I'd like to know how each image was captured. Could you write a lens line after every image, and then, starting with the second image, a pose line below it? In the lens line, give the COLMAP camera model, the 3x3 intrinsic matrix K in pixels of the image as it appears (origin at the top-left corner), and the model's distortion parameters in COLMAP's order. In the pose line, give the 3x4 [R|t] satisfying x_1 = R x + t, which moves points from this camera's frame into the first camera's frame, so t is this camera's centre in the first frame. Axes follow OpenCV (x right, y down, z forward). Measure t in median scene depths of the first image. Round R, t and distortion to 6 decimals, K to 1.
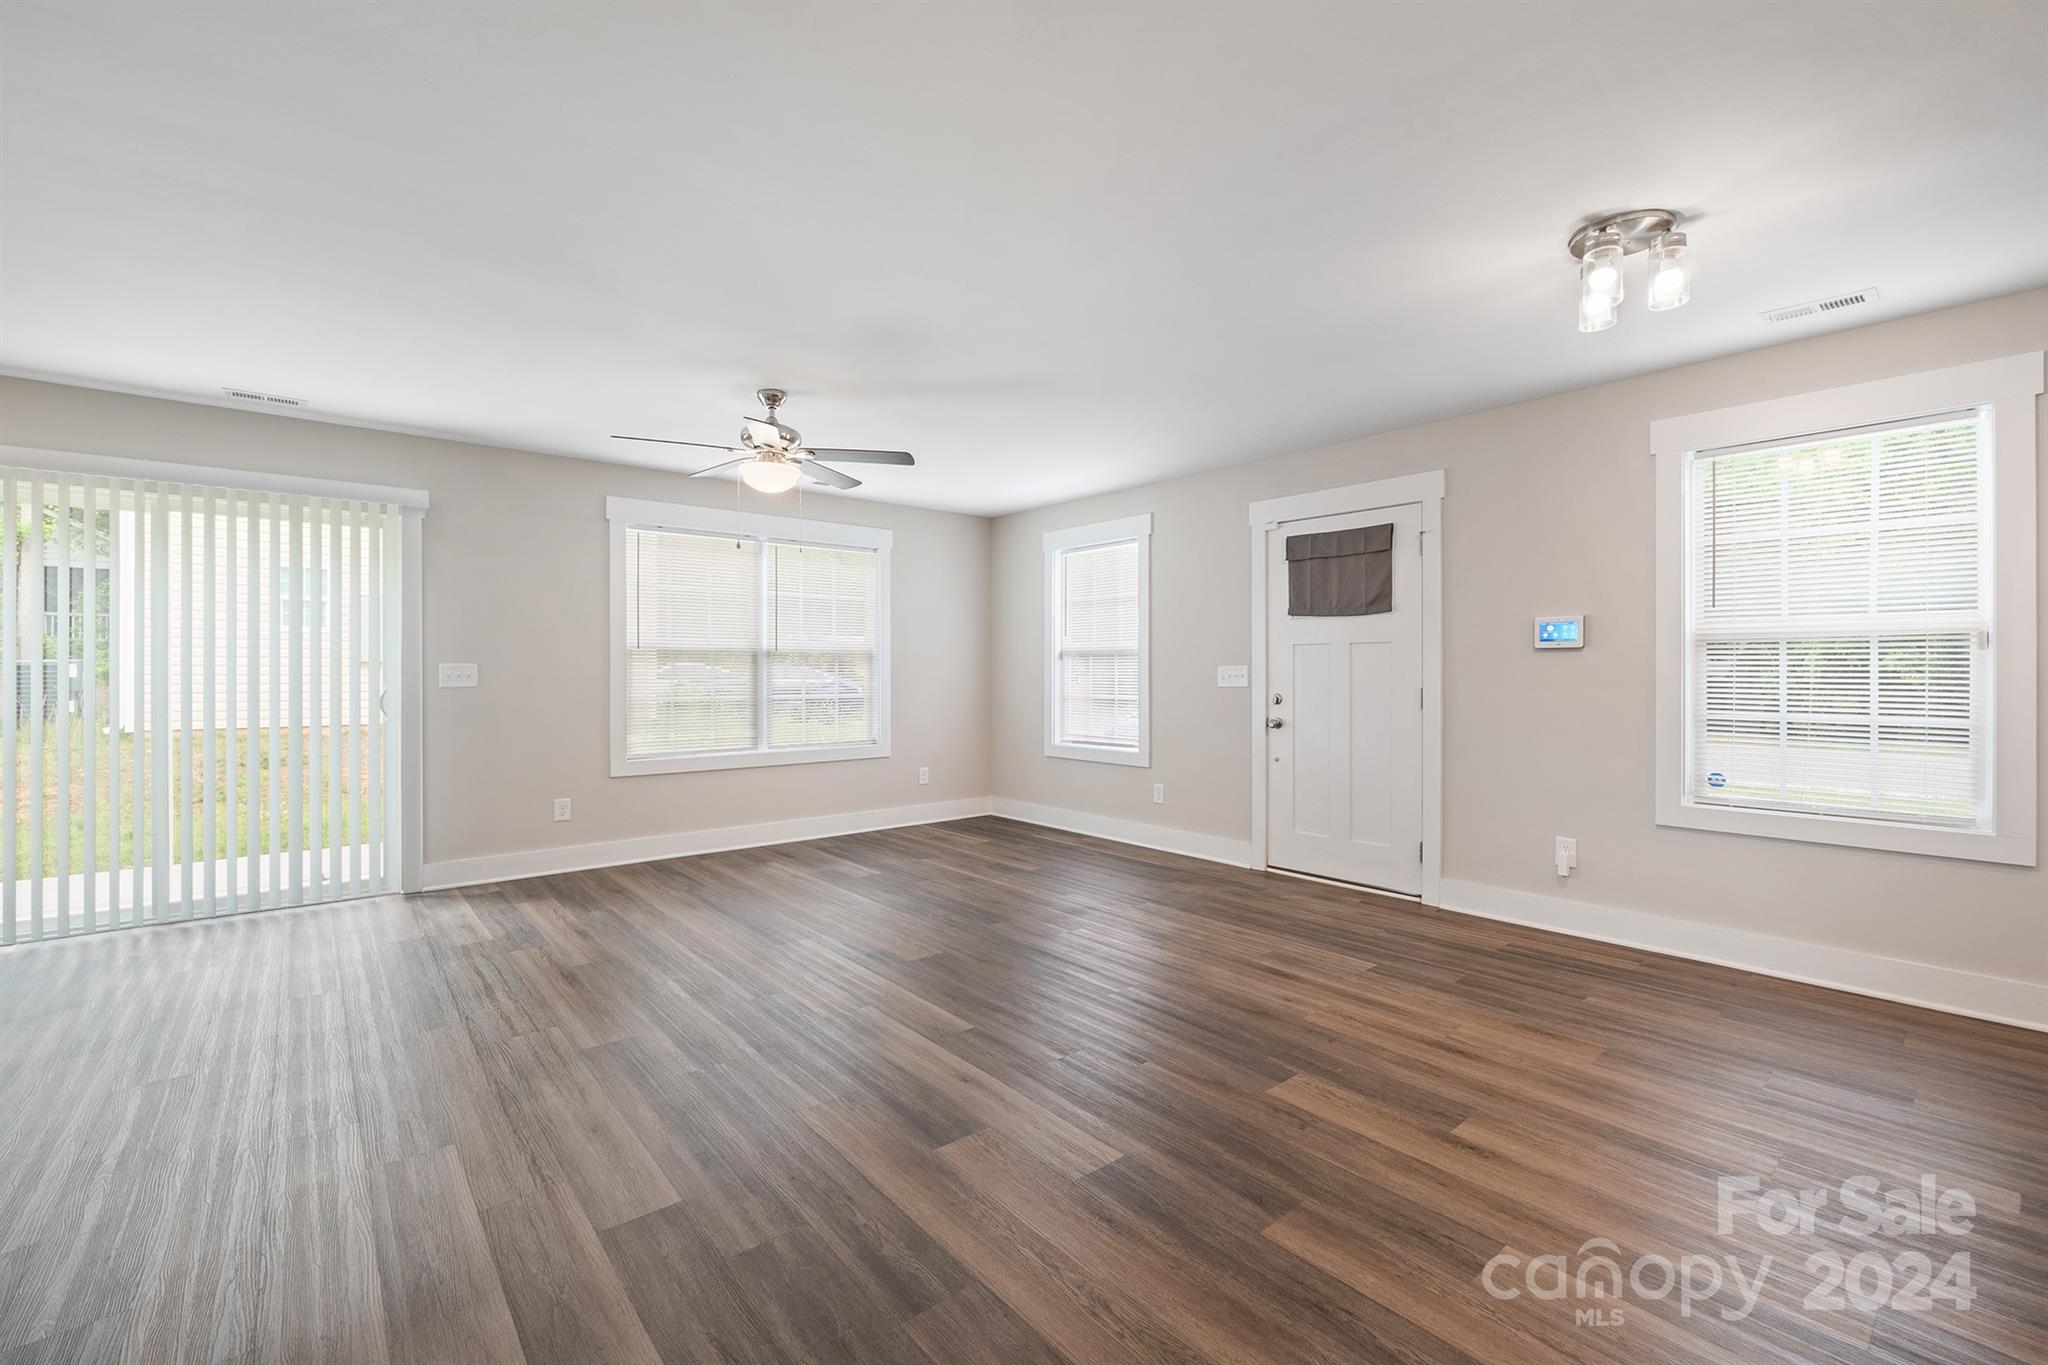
lens RADIAL K [[858.9, 0, 1024.0], [0, 858.9, 675.8], [0, 0, 1]] dist [-0.006461, -0.000173]
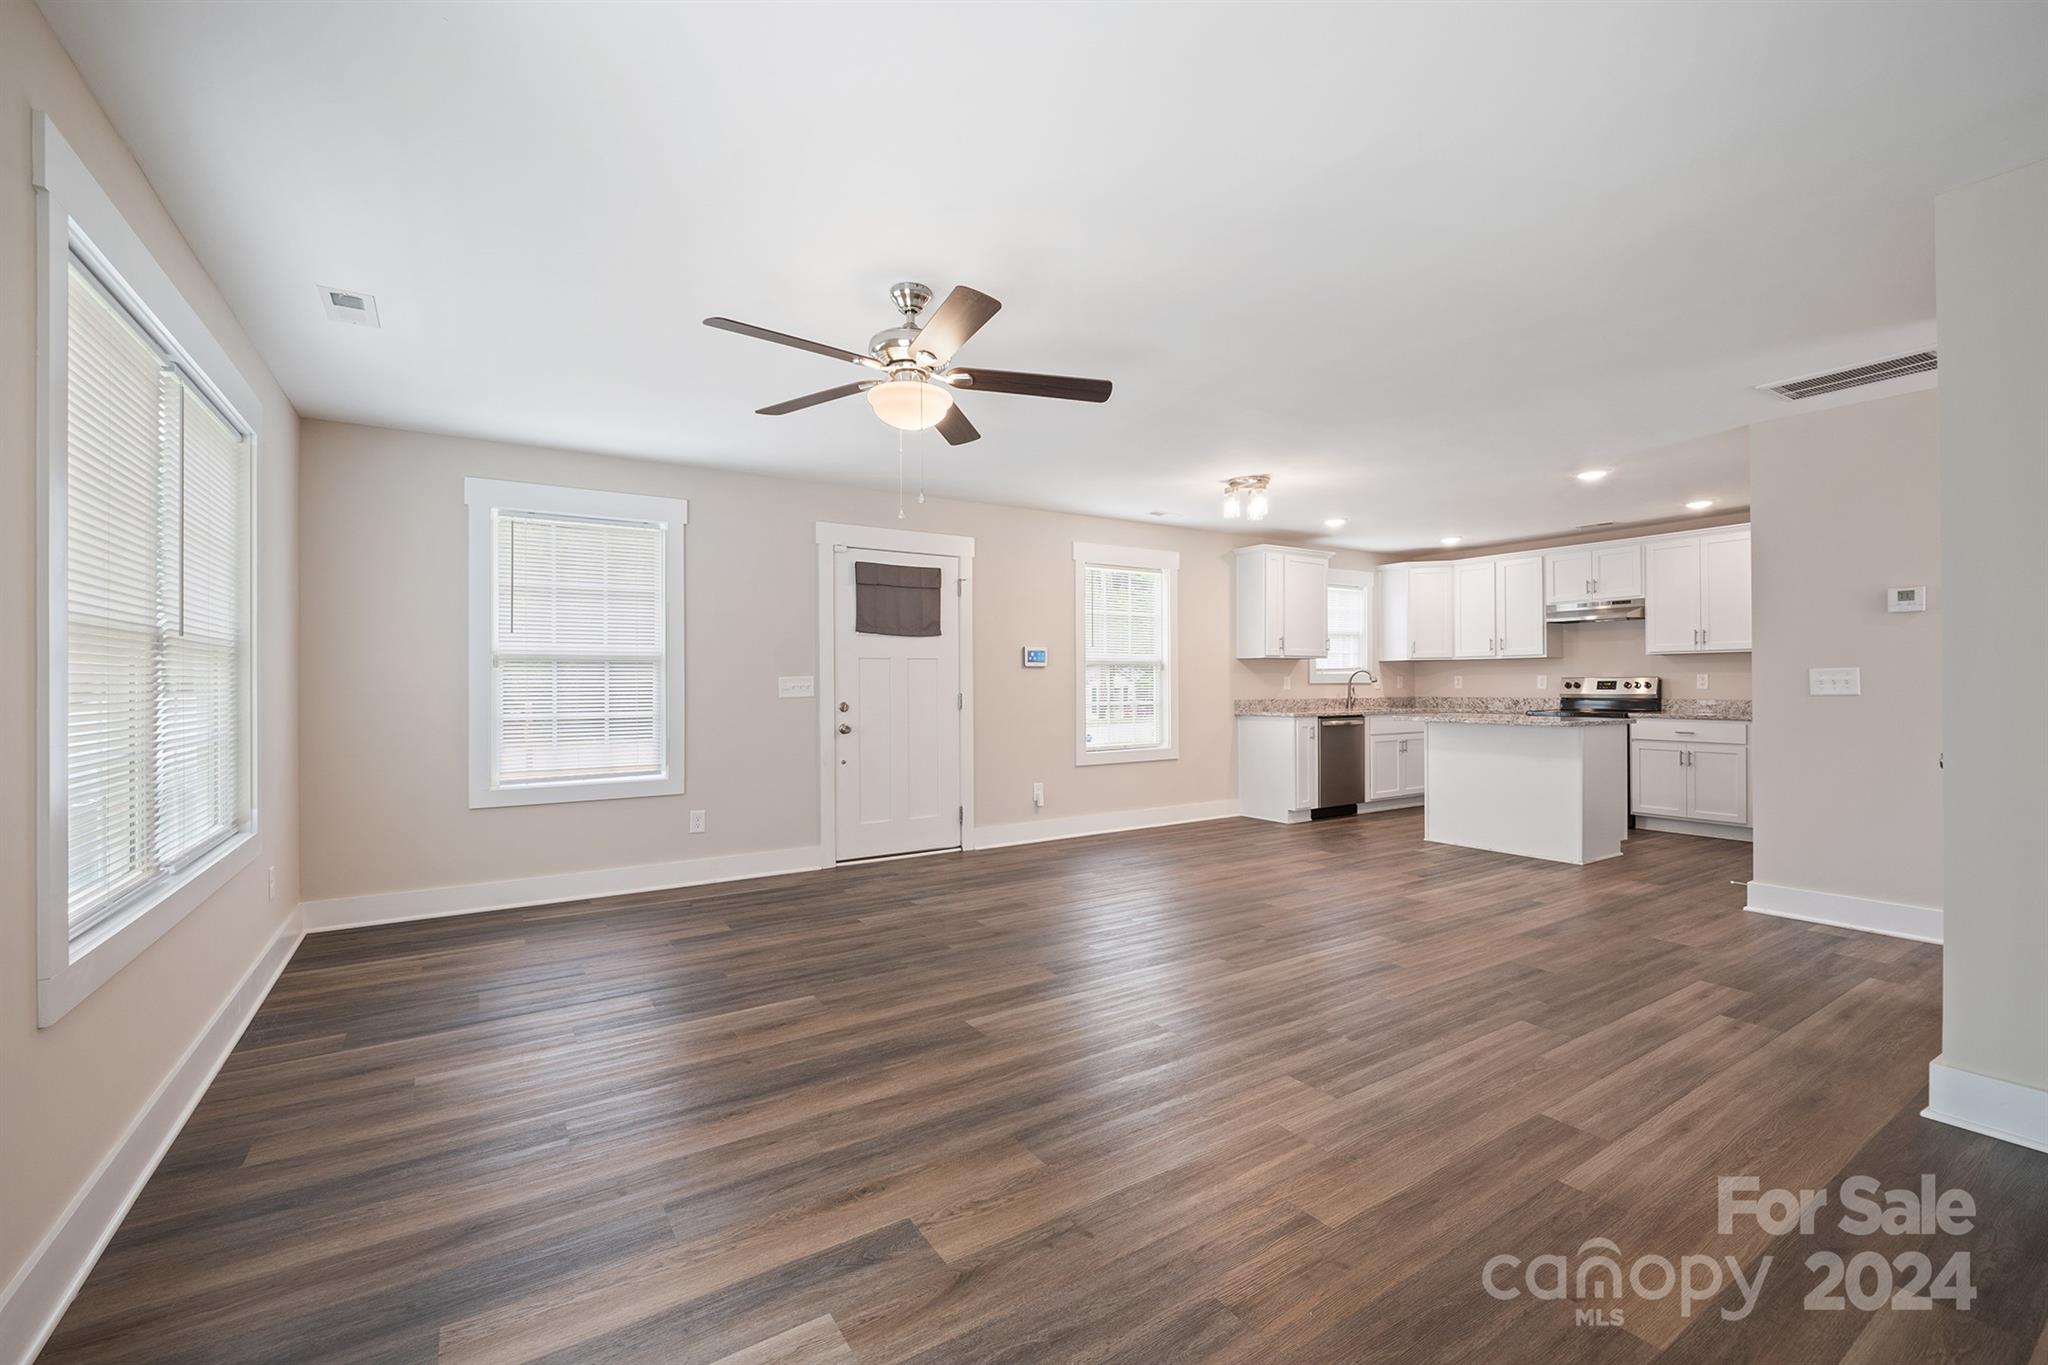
lens RADIAL K [[860.9, 0, 1028.2], [0, 860.9, 682.3], [0, 0, 1]] dist [-0.007863, -0.000079]
pose [[0.121927, -0.000883, 0.992539, -0.804987], [0.010392, 0.999946, -0.000387, -0.001539], [-0.992485, 0.010362, 0.121929, 0.664254]]
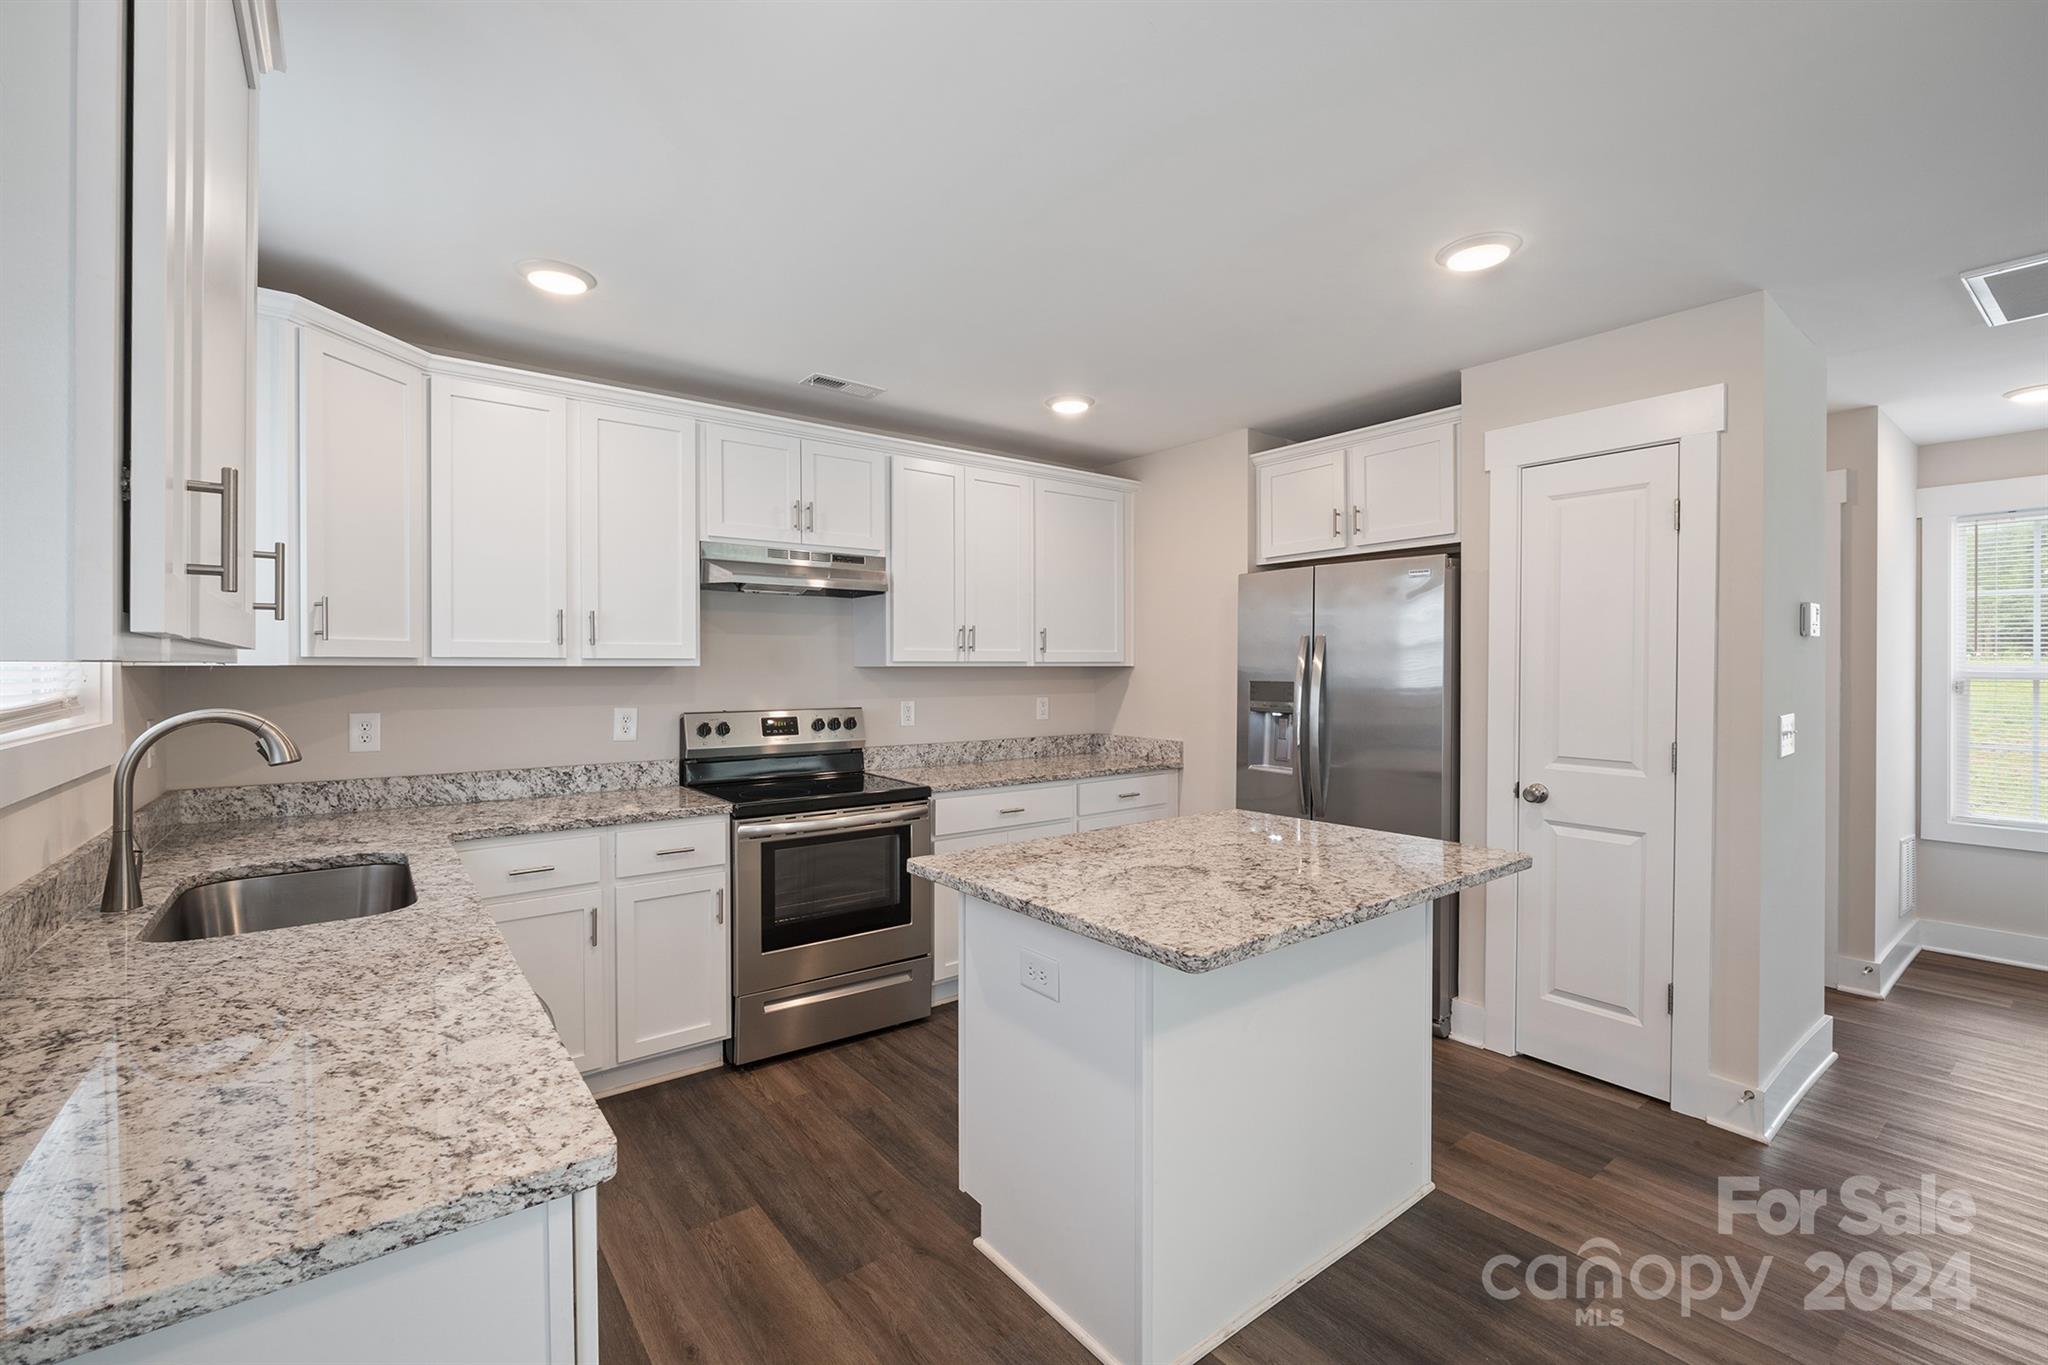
lens RADIAL K [[872.0, 0, 1023.1], [0, 872.0, 672.4], [0, 0, 1]] dist [-0.007171, 0.000041]
pose [[-0.998784, -0.001682, 0.049279, 0.600774], [-0.001192, 0.999949, 0.009982, -0.040241], [-0.049294, 0.009911, -0.998735, 0.562726]]
